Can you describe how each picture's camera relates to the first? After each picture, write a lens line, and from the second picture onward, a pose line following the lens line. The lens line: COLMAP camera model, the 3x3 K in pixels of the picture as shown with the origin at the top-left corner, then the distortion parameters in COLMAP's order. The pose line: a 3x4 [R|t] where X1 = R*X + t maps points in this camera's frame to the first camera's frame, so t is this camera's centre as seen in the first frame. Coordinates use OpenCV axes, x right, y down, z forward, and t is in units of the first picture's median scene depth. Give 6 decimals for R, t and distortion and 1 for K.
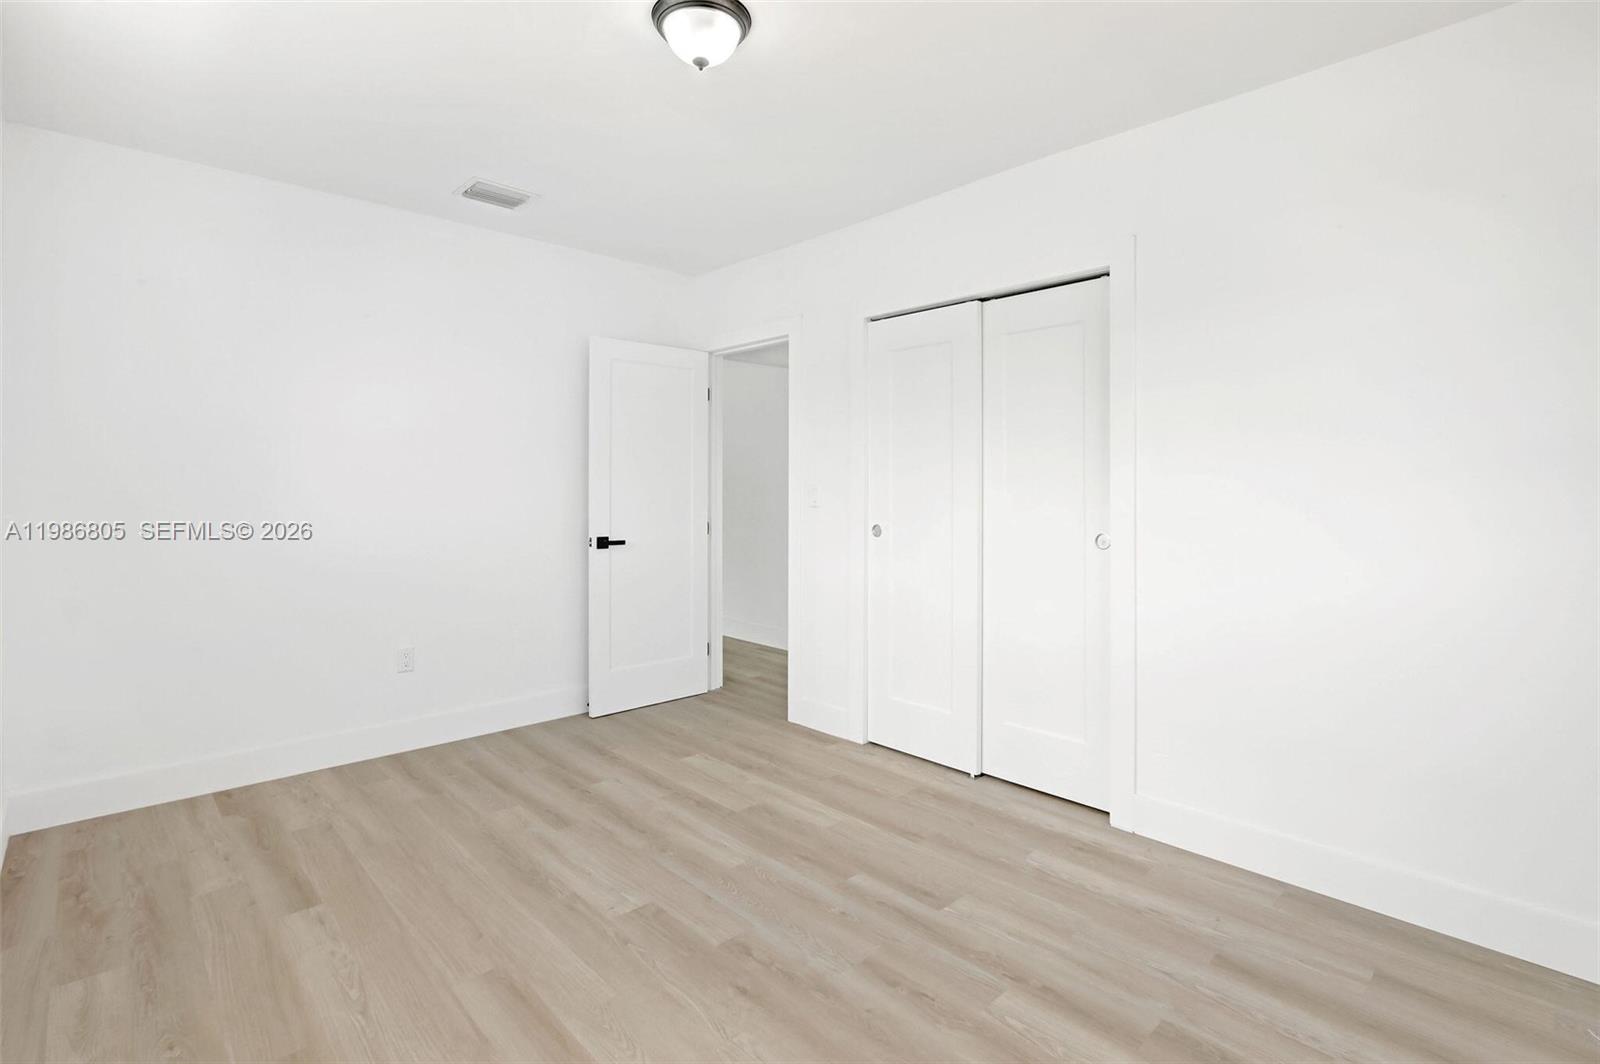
lens RADIAL K [[748.0, 0, 800.1], [0, 748.0, 492.1], [0, 0, 1]] dist [-0.002115, -0.000426]
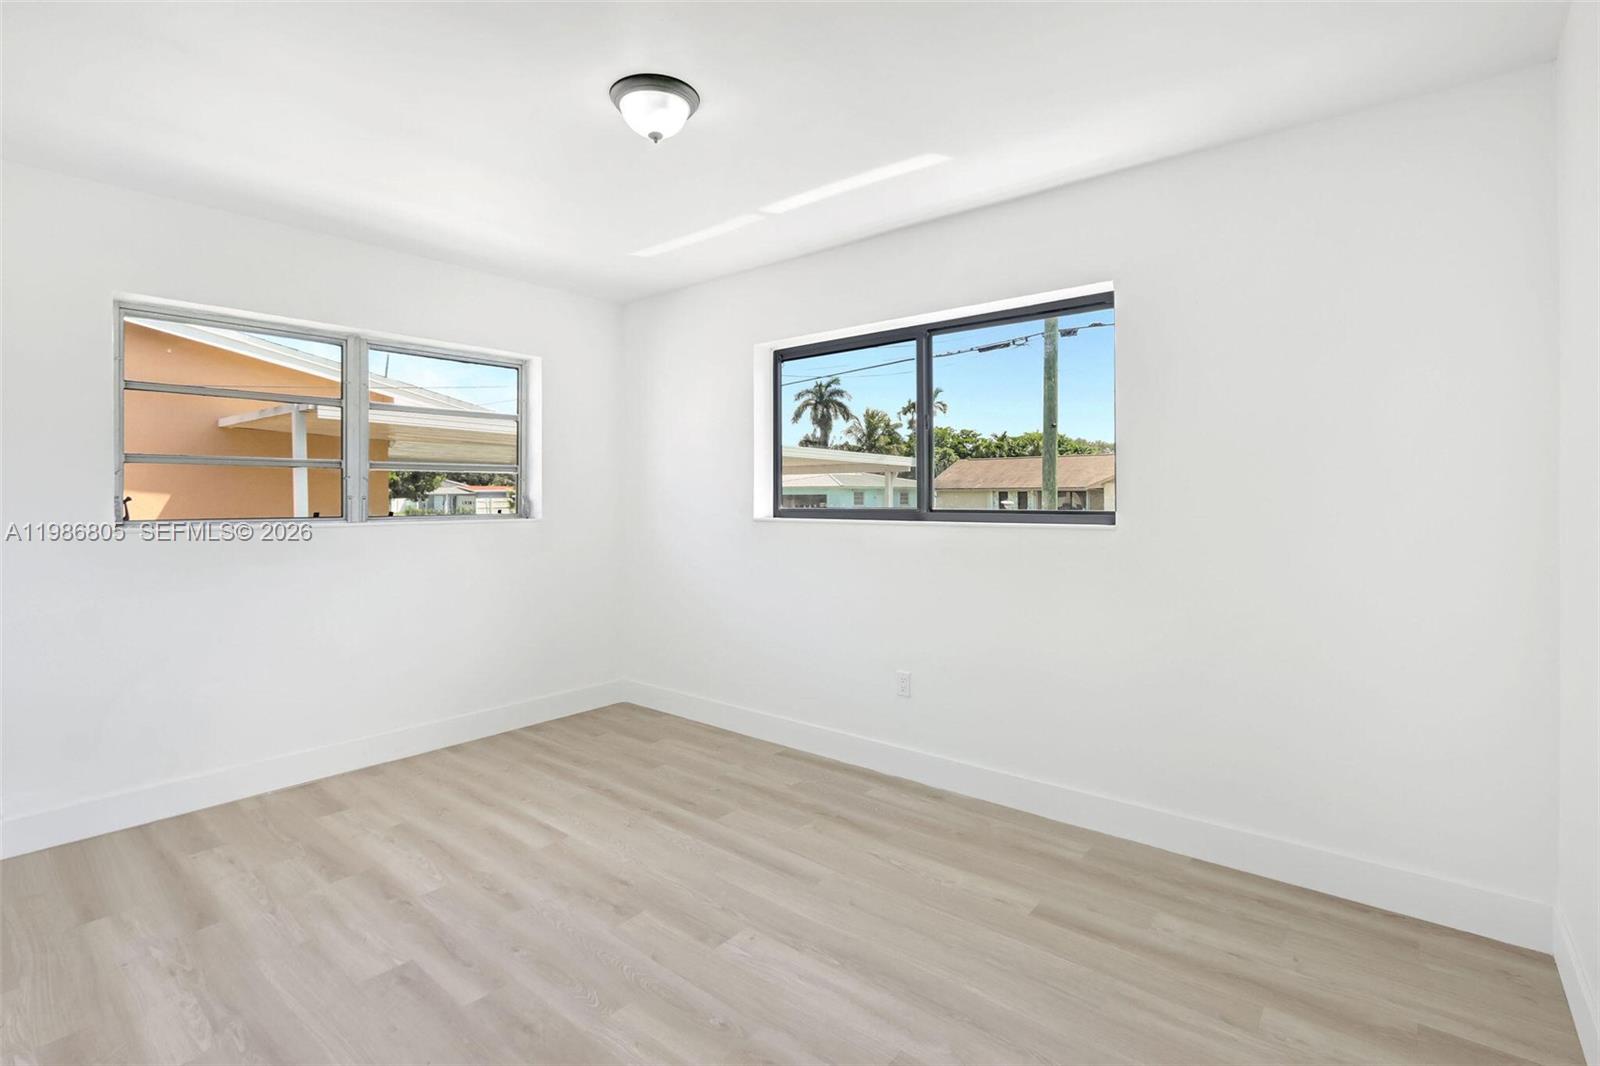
lens RADIAL K [[748.0, 0, 800.1], [0, 748.0, 493.1], [0, 0, 1]] dist [-0.002115, -0.000426]
pose [[-0.993241, 0.003320, -0.116020, -0.212494], [0.002978, 0.999991, 0.003121, -0.046788], [0.116029, 0.002755, -0.993242, 2.107564]]
